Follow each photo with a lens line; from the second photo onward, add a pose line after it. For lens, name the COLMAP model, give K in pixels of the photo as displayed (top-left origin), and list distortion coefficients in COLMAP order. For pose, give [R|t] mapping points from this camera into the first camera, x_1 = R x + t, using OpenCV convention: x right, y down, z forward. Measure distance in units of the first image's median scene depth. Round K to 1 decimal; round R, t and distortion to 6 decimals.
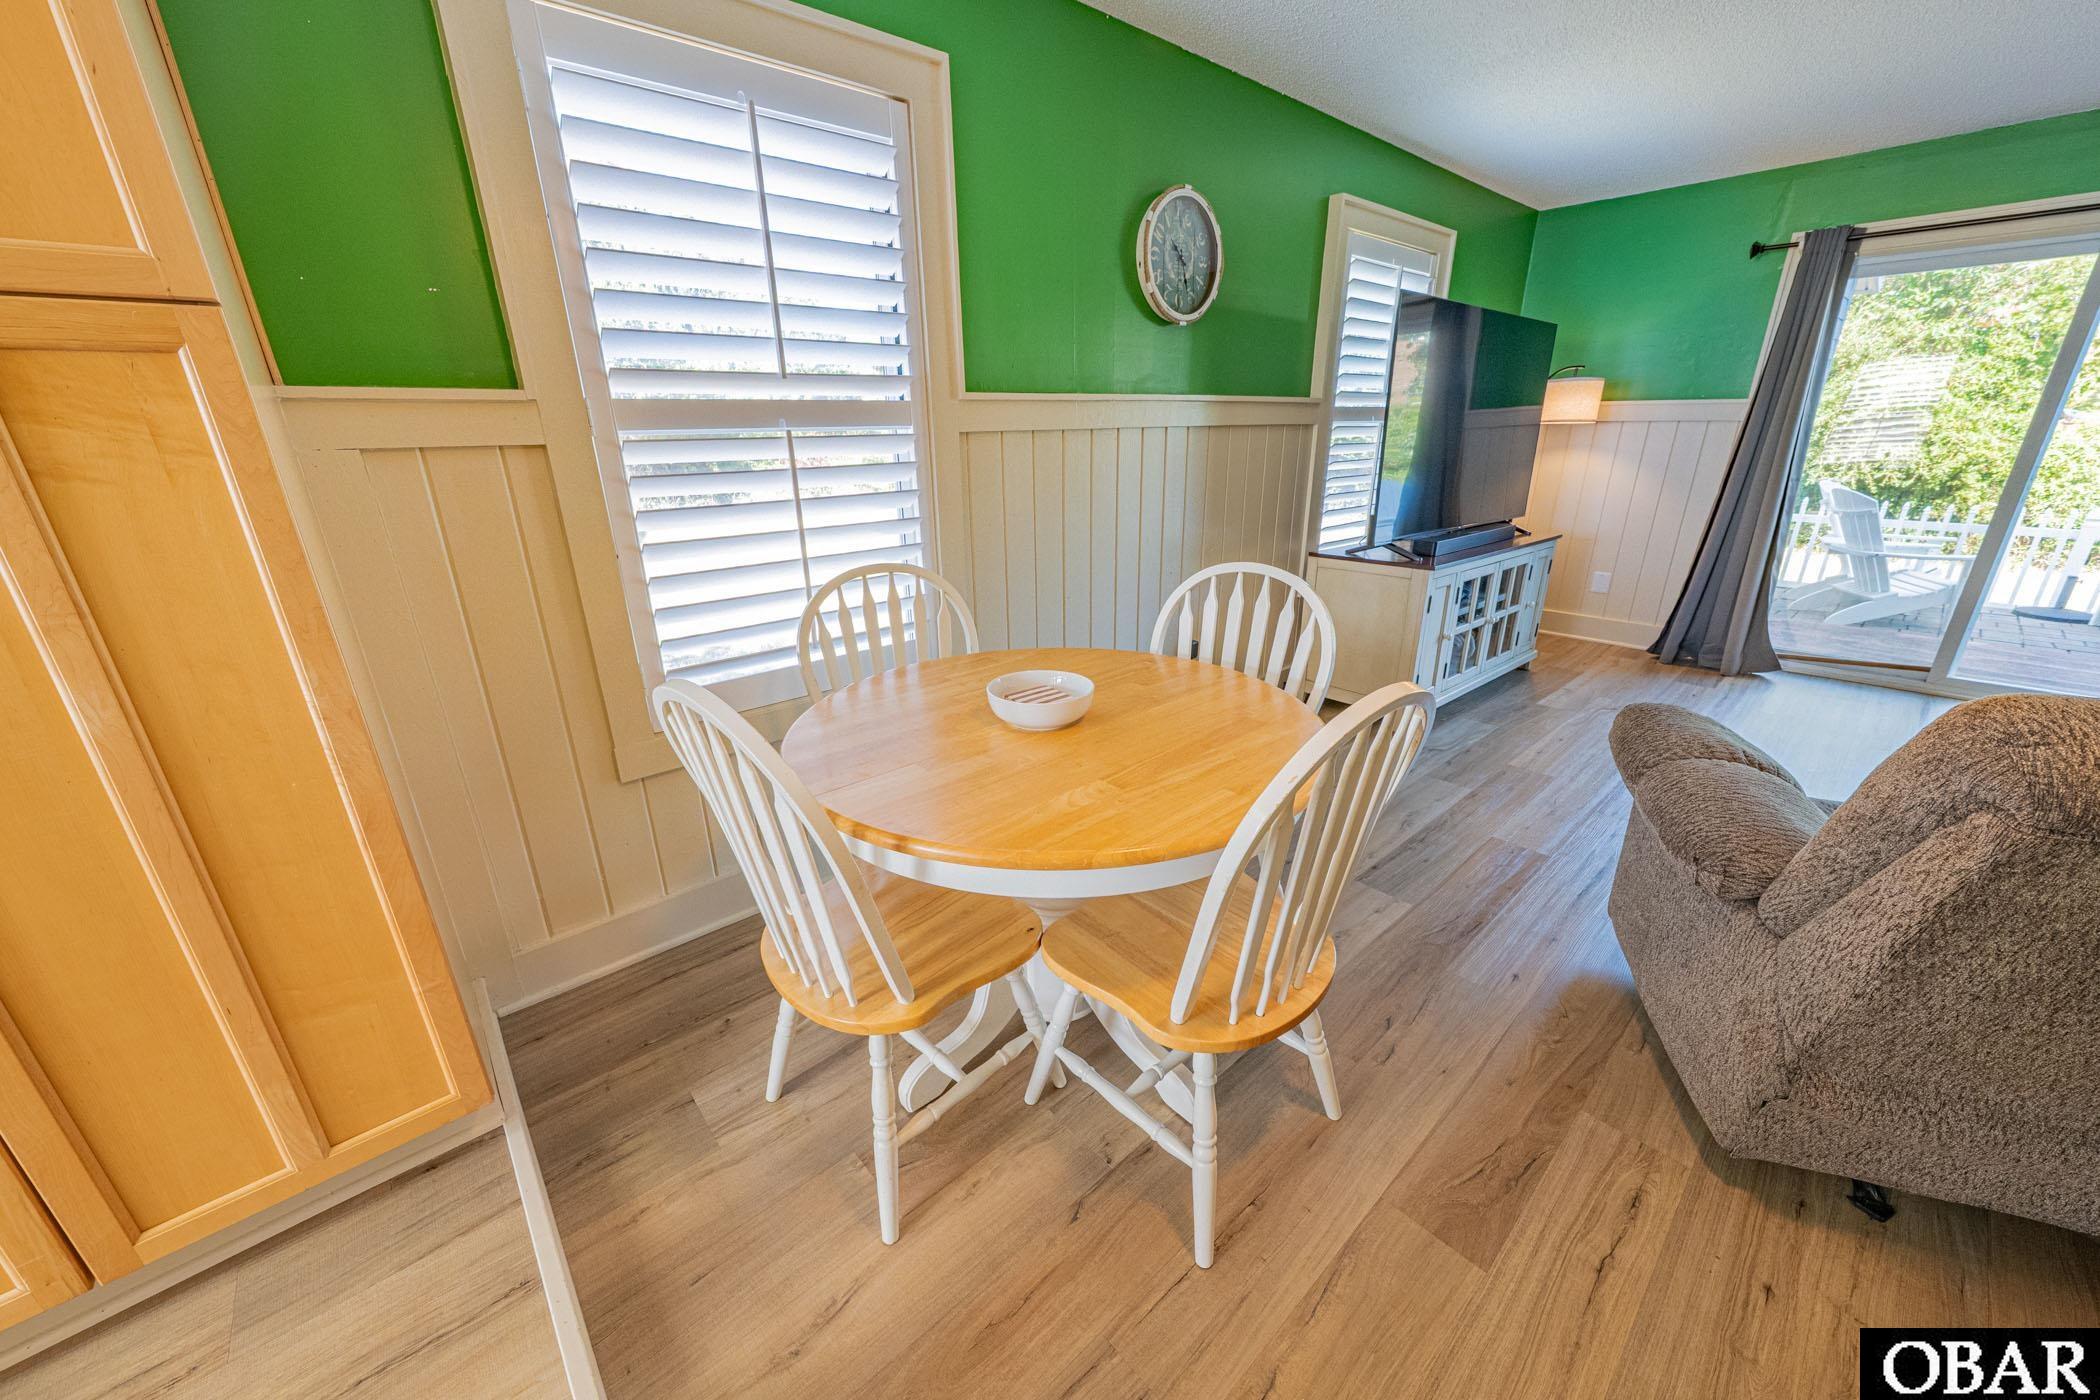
lens RADIAL K [[780.5, 0, 1079.2], [0, 780.5, 689.0], [0, 0, 1]] dist [0.011288, -0.000095]
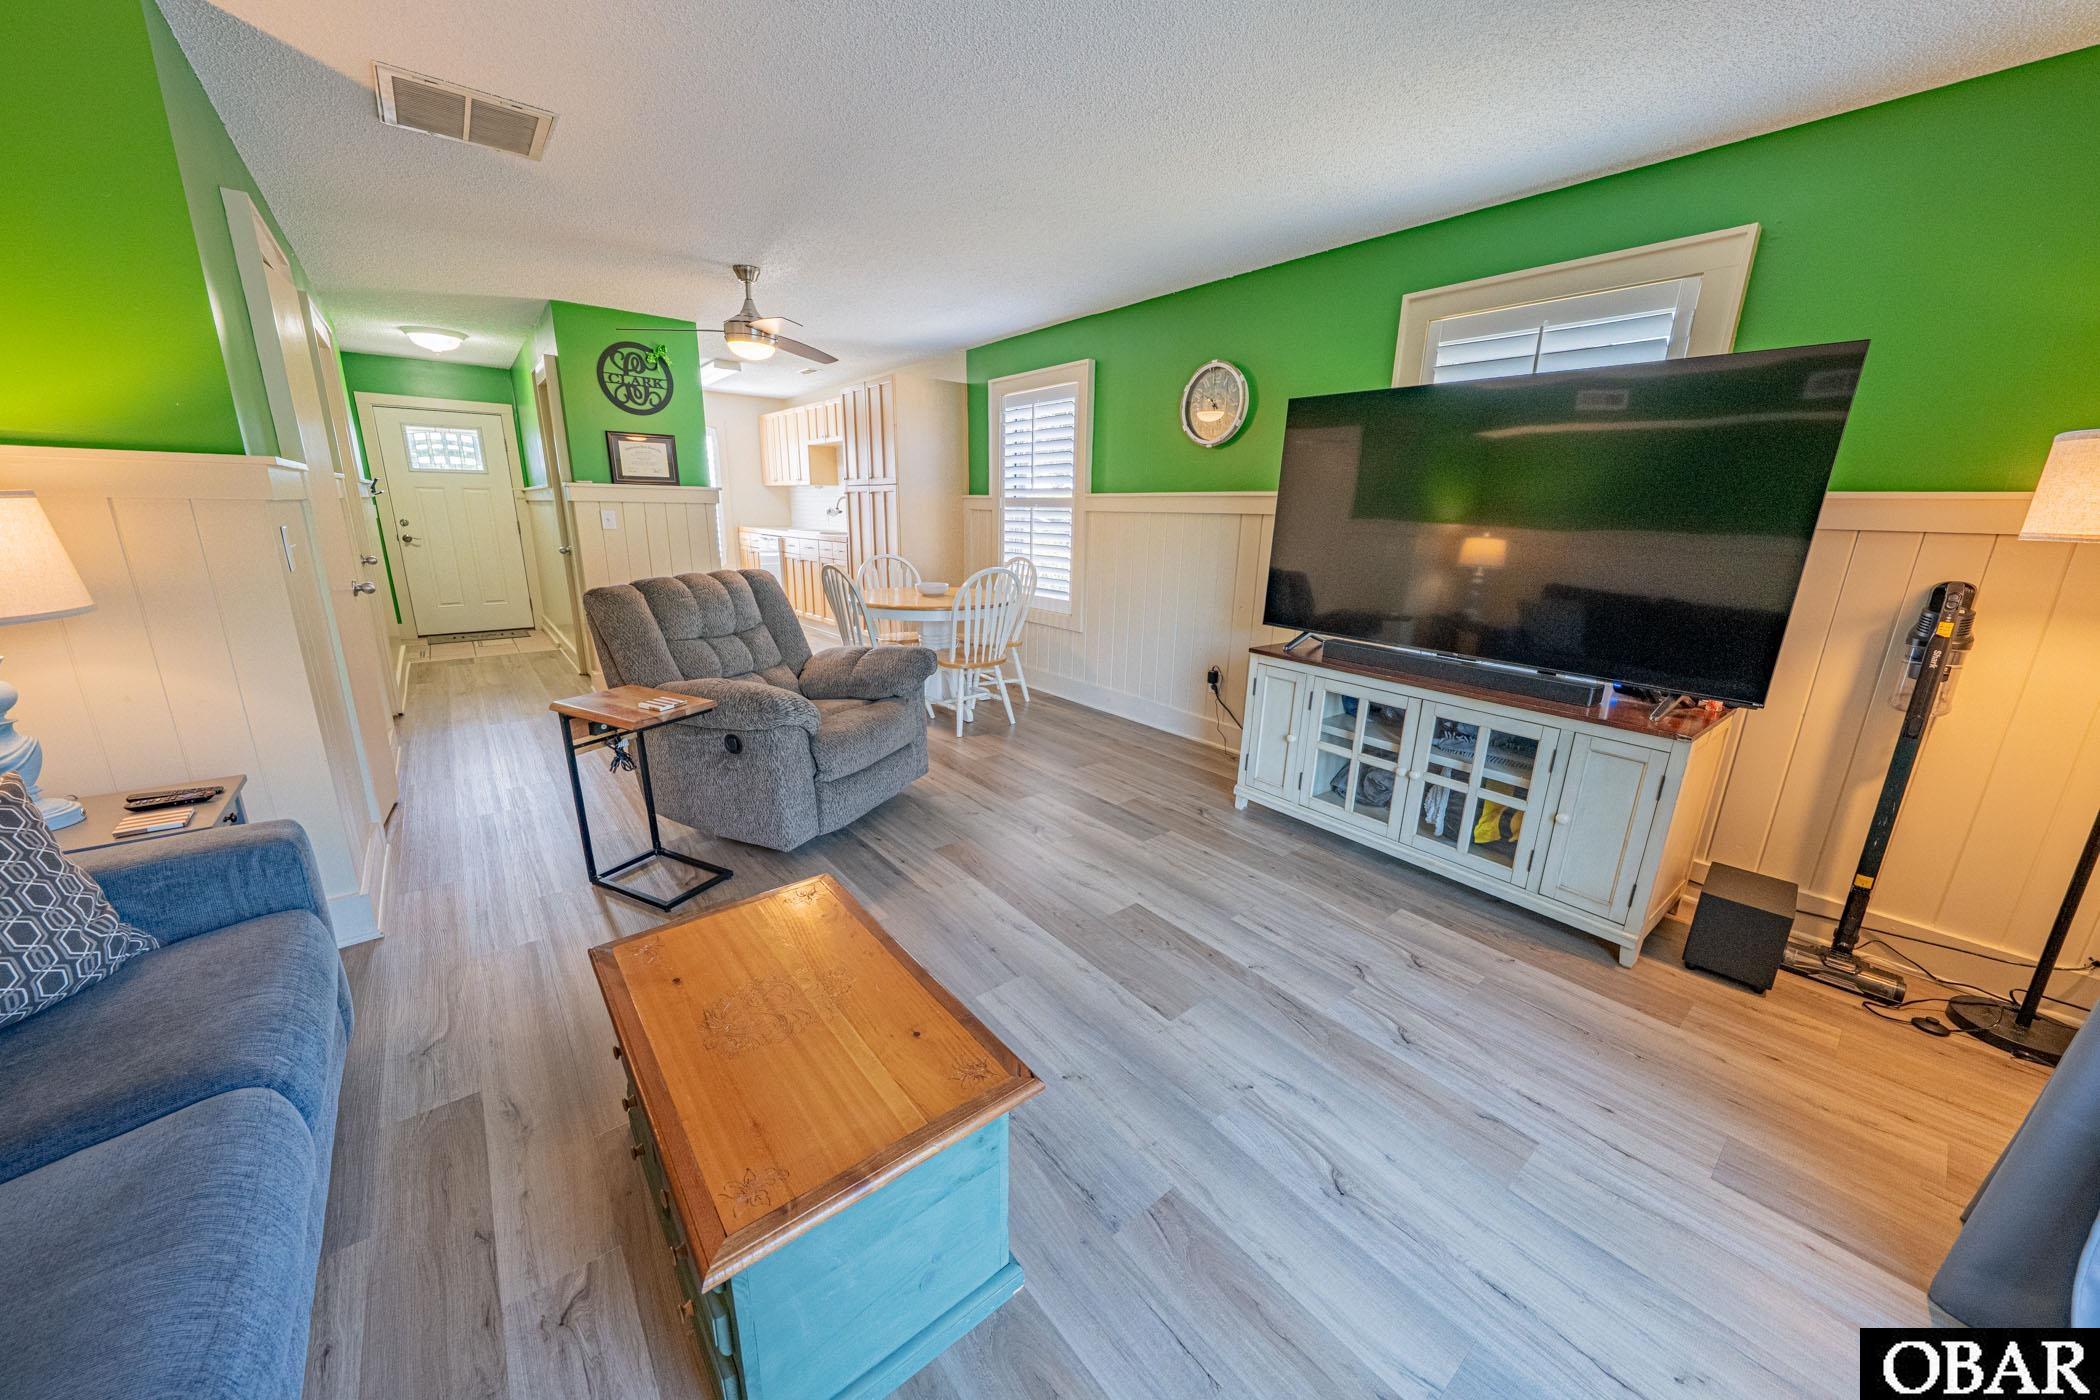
lens RADIAL K [[737.7, 0, 1048.2], [0, 737.7, 700.9], [0, 0, 1]] dist [-0.002088, -0.000264]
pose [[-0.062174, 0.258051, -0.964129, 1.134793], [-0.344448, 0.901099, 0.263394, -0.204745], [0.936744, 0.348468, 0.032860, 0.581215]]
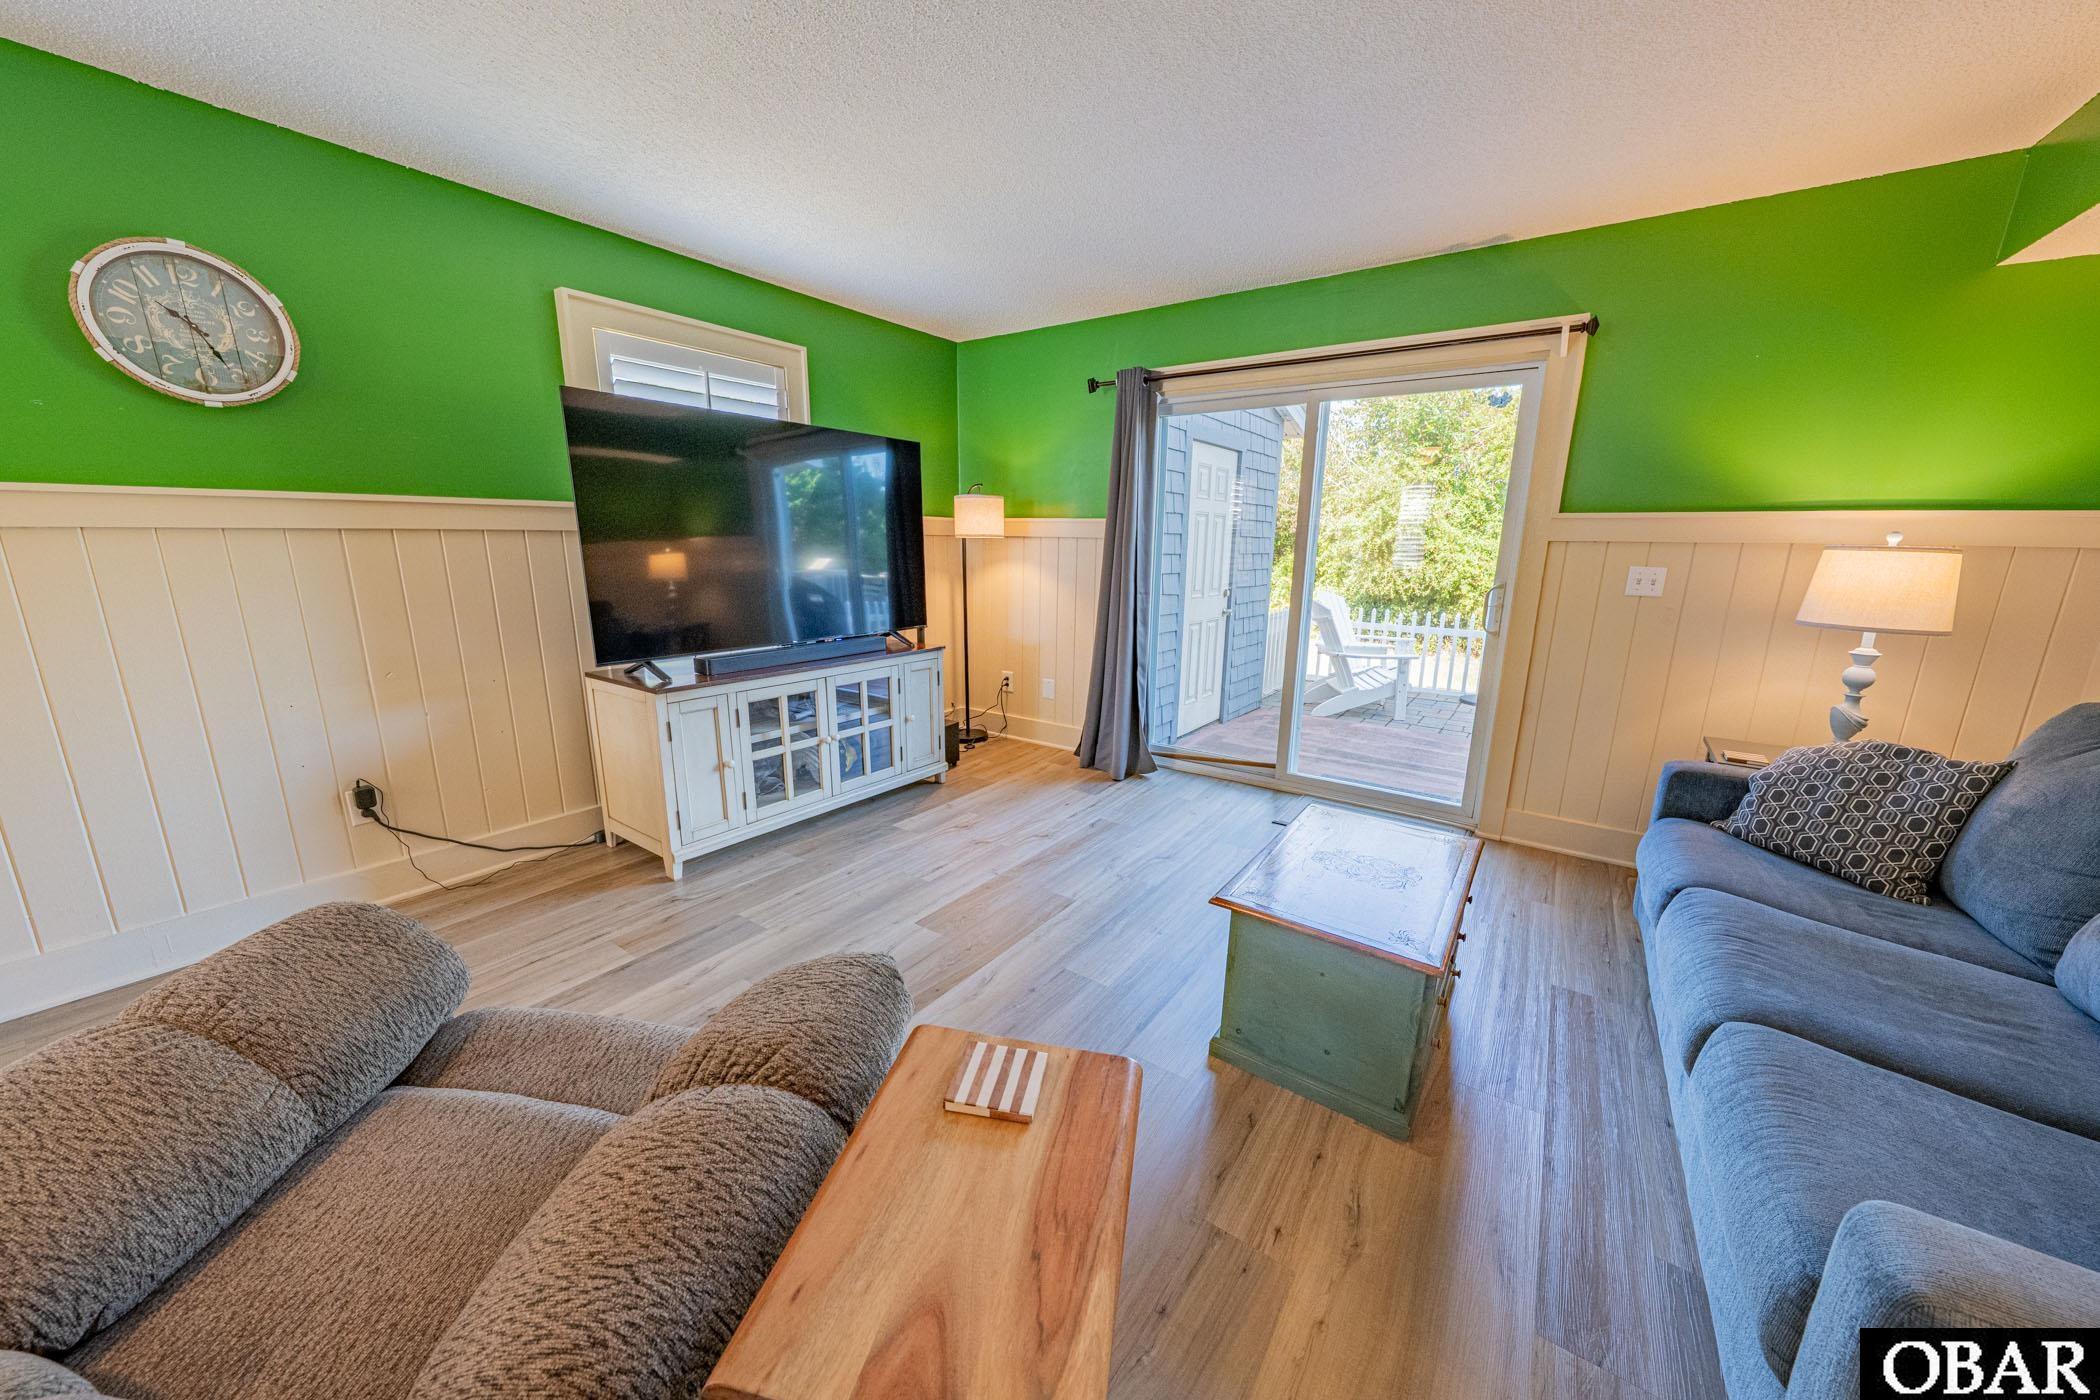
lens RADIAL K [[731.5, 0, 1051.7], [0, 731.5, 698.5], [0, 0, 1]] dist [0.002287, -0.000430]
pose [[0.976220, -0.032021, 0.214404, 0.558254], [0.055191, 0.993153, -0.102965, -0.030019], [-0.209639, 0.112349, 0.971303, 0.086225]]
